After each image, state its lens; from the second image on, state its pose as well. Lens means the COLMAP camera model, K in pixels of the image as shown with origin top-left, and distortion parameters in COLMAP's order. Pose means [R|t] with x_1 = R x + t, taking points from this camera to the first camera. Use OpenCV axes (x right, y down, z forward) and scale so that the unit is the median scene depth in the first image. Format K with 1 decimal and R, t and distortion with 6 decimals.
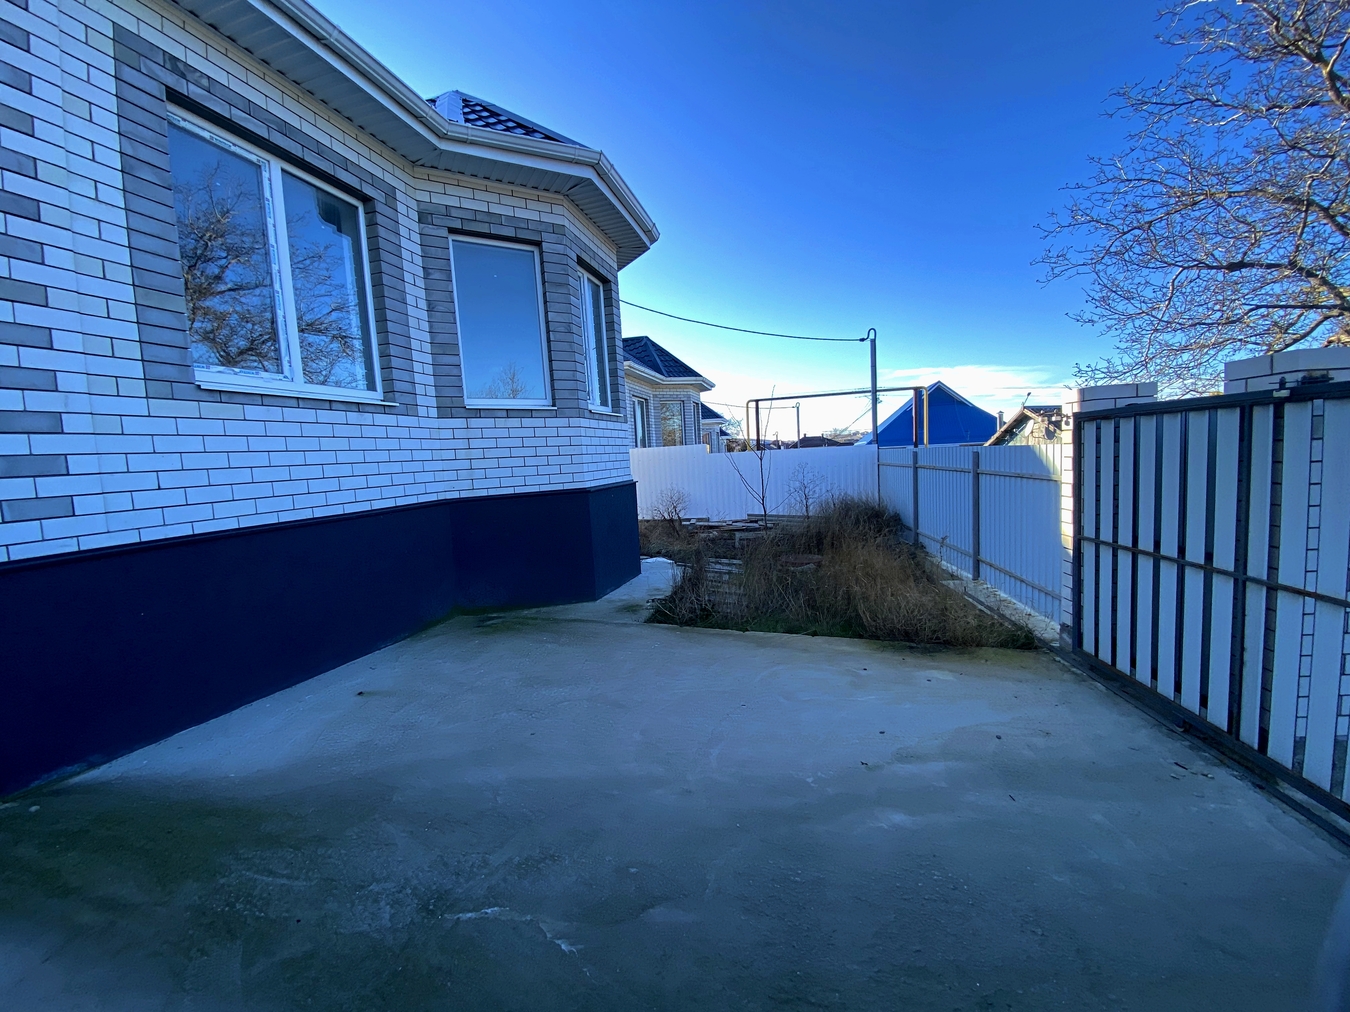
lens RADIAL K [[545.2, 0, 671.8], [0, 545.2, 504.4], [0, 0, 1]] dist [0.007415, -0.014574]
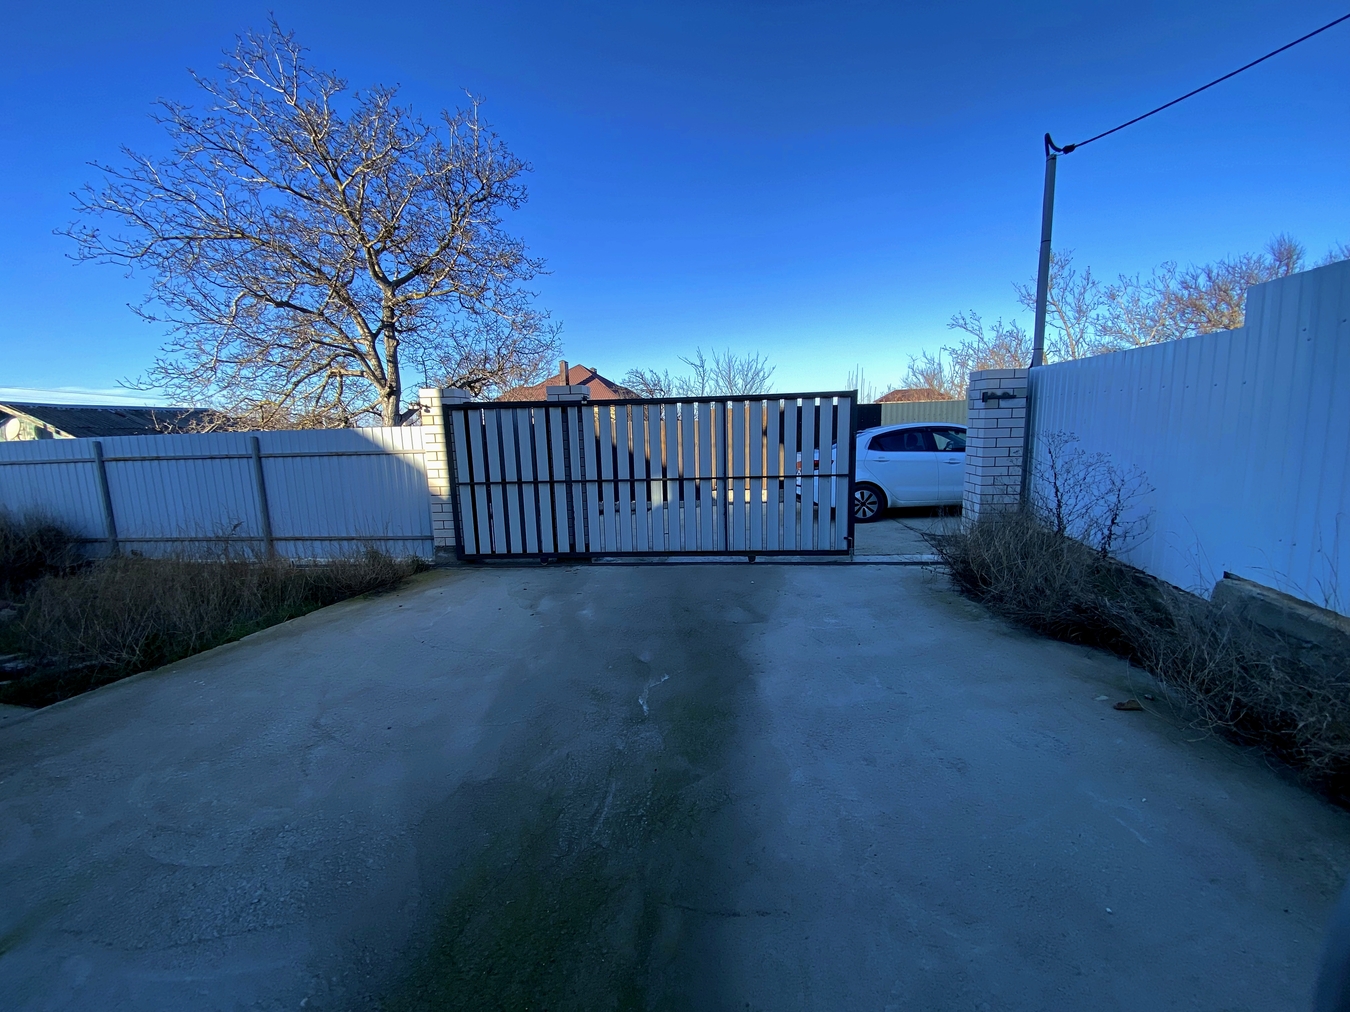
lens RADIAL K [[545.2, 0, 671.8], [0, 545.2, 504.4], [0, 0, 1]] dist [0.007415, -0.014574]
pose [[-0.046015, -0.096326, 0.994286, -0.823089], [0.120962, 0.987478, 0.101265, 0.031992], [-0.991590, 0.124930, -0.033787, 0.416888]]
